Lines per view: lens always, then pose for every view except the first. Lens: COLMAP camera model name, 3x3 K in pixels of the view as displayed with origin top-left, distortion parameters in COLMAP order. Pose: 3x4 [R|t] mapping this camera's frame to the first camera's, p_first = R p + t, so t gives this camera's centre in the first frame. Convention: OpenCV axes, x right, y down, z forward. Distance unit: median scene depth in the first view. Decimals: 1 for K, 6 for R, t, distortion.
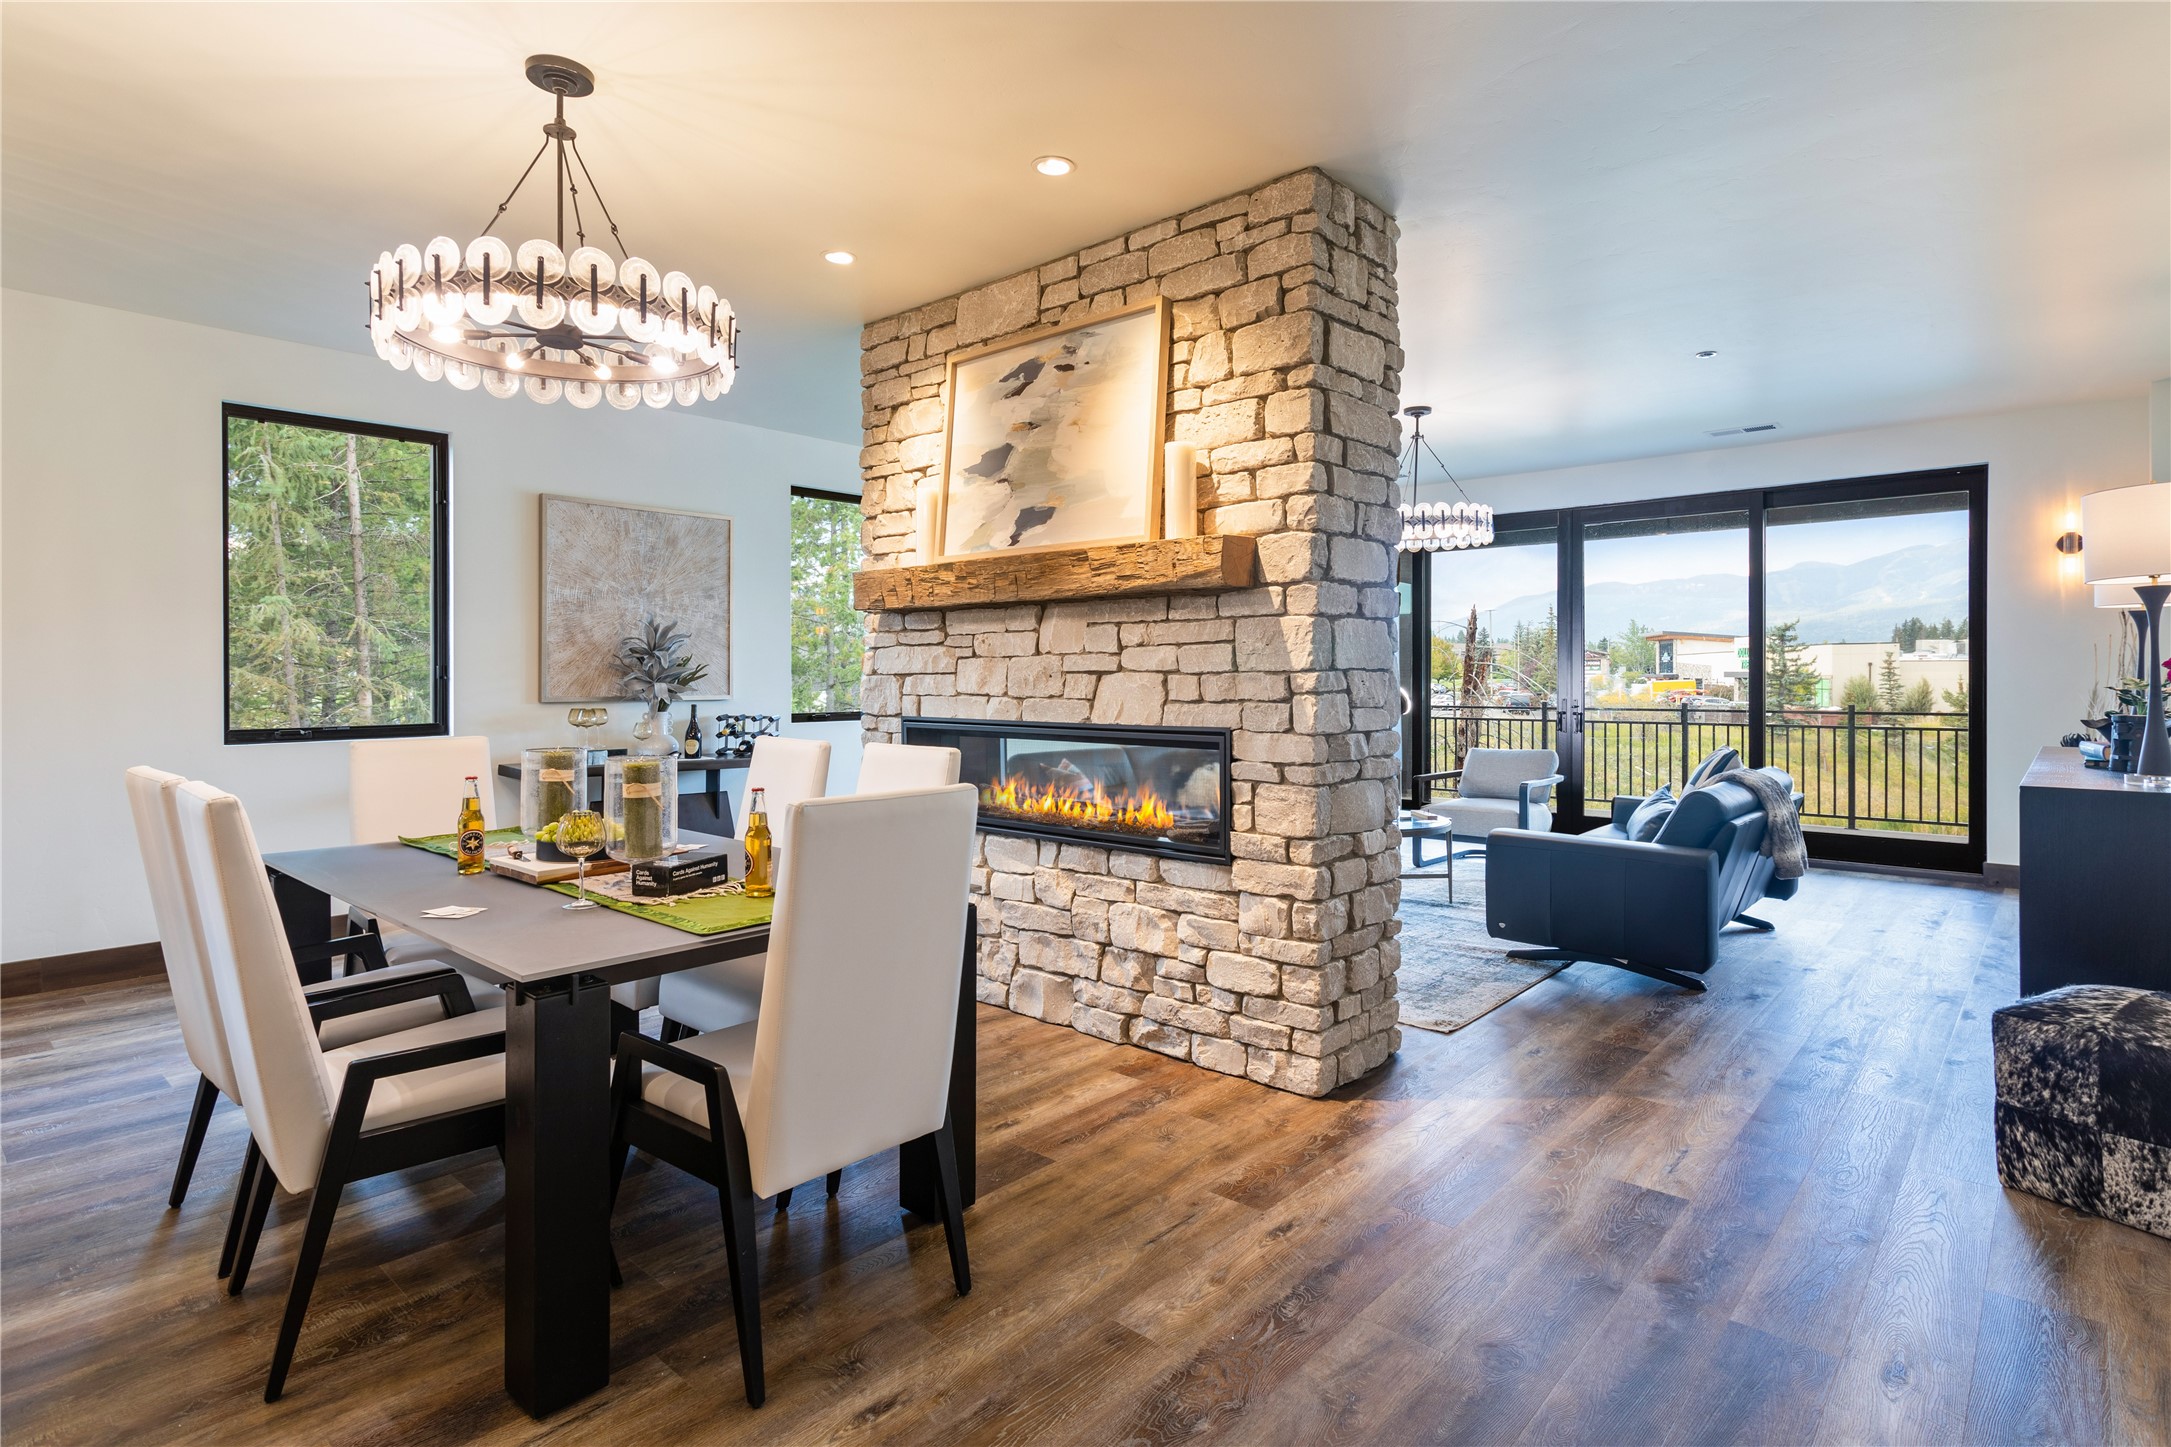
lens RADIAL K [[1074.4, 0, 1176.5], [0, 1074.4, 673.0], [0, 0, 1]] dist [-0.002217, -0.000268]
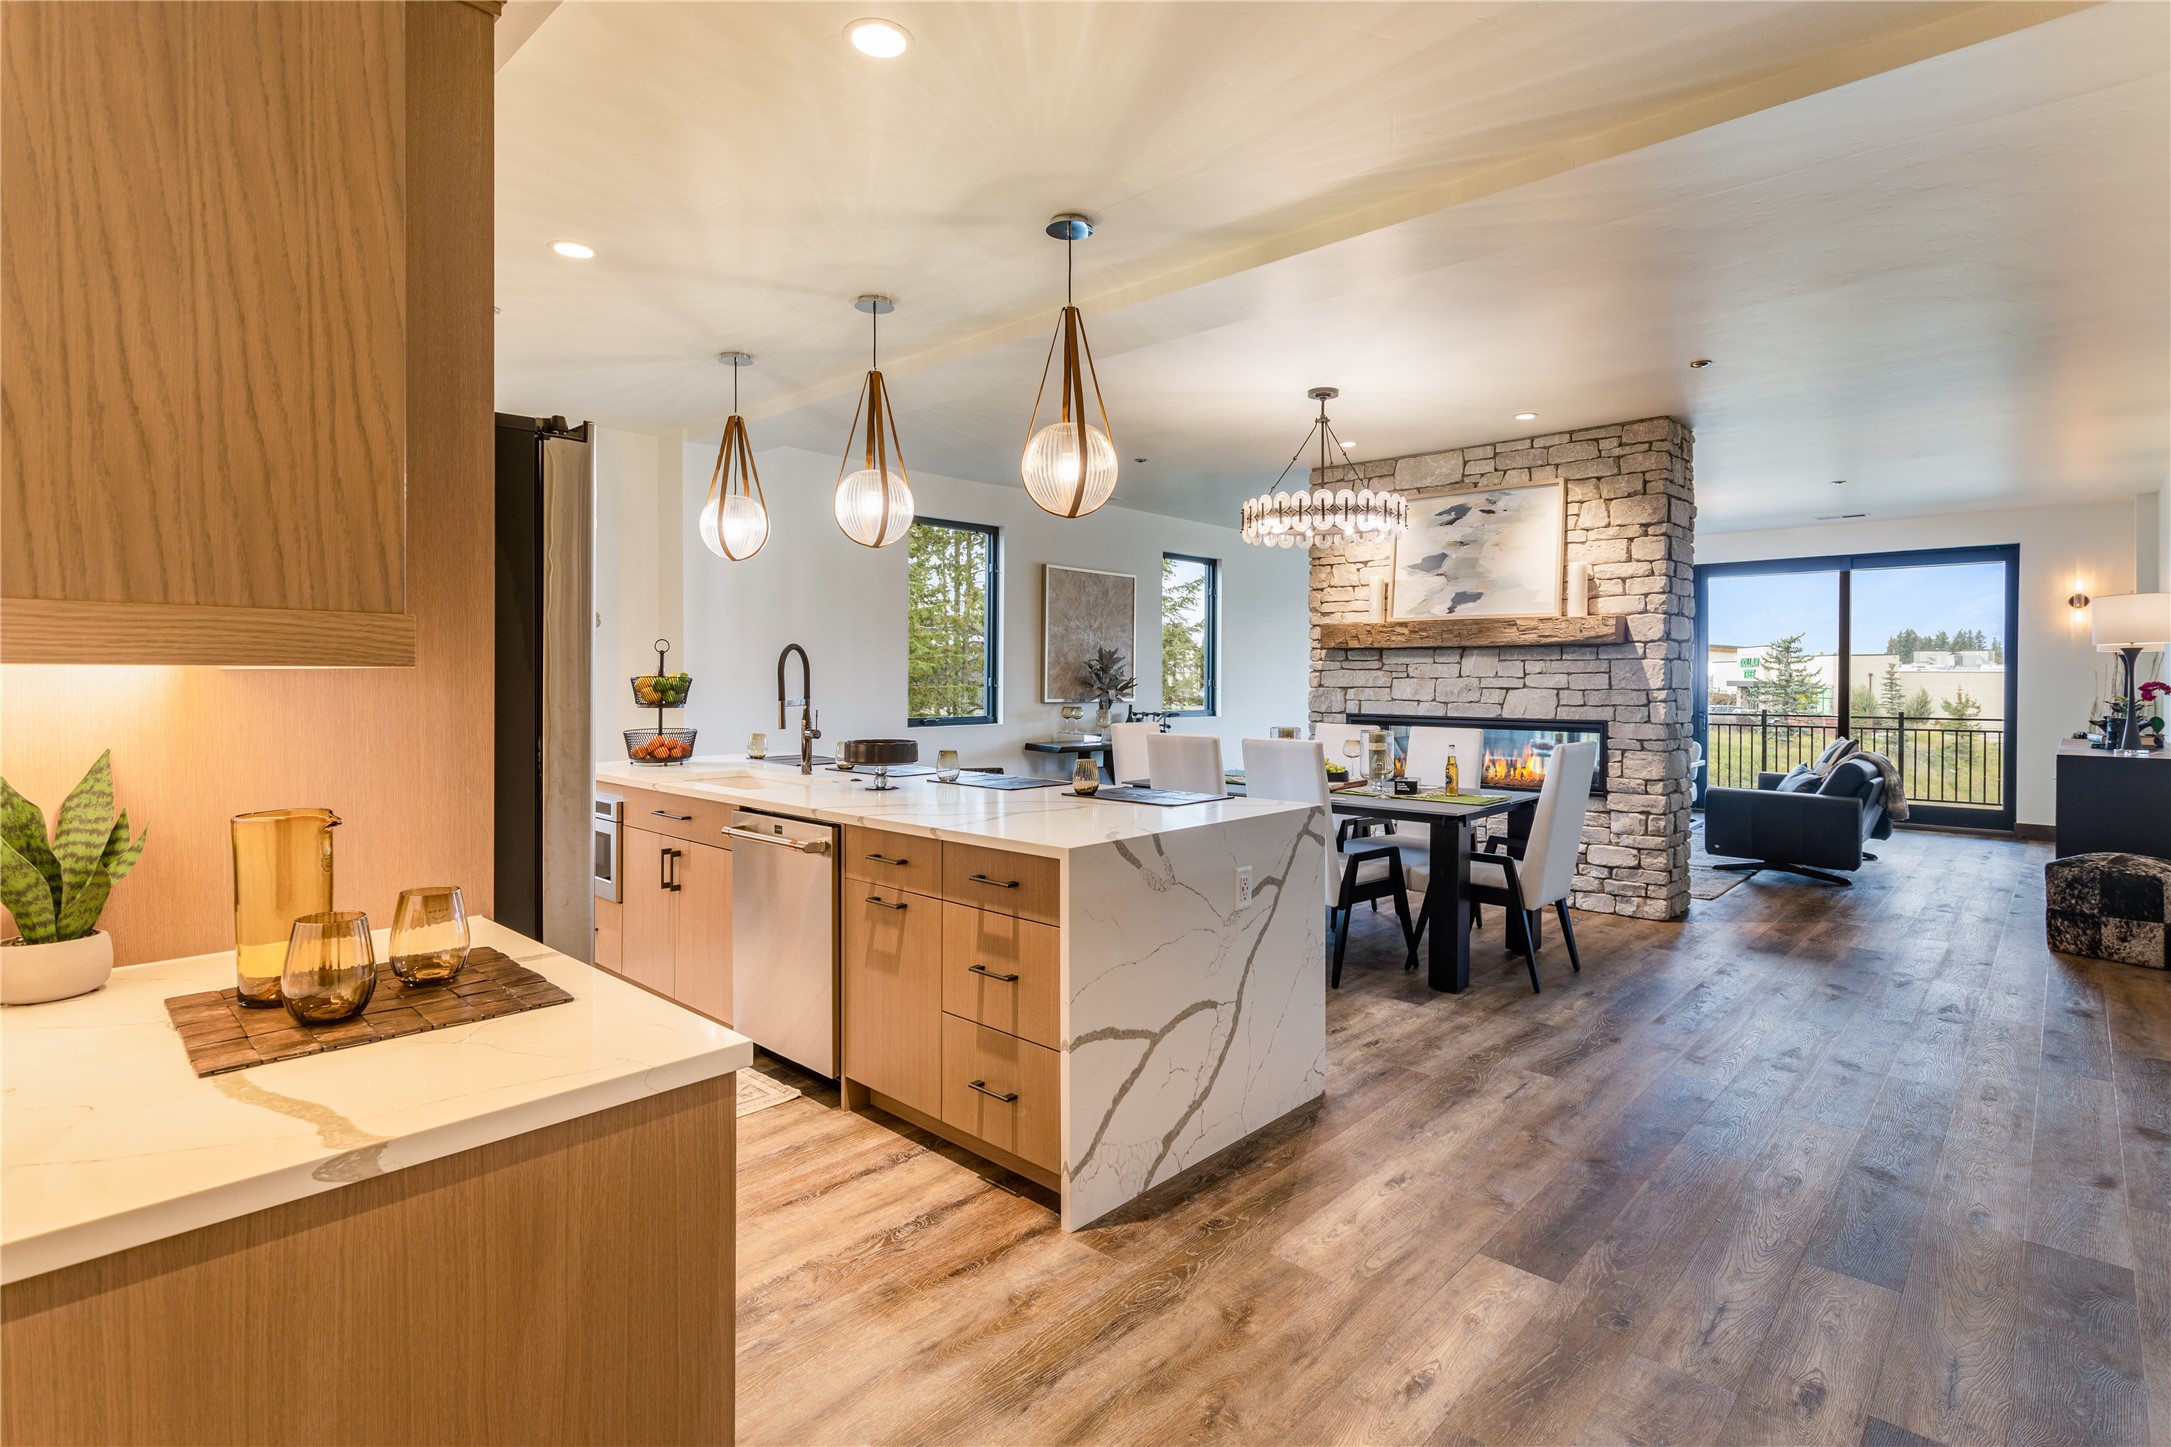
lens RADIAL K [[1044.7, 0, 1152.7], [0, 1044.7, 678.8], [0, 0, 1]] dist [0.004295, -0.000414]
pose [[0.999732, 0.007757, -0.021832, -0.635558], [-0.007719, 0.999969, 0.001829, -0.015115], [0.021846, -0.001660, 0.999760, -0.728585]]
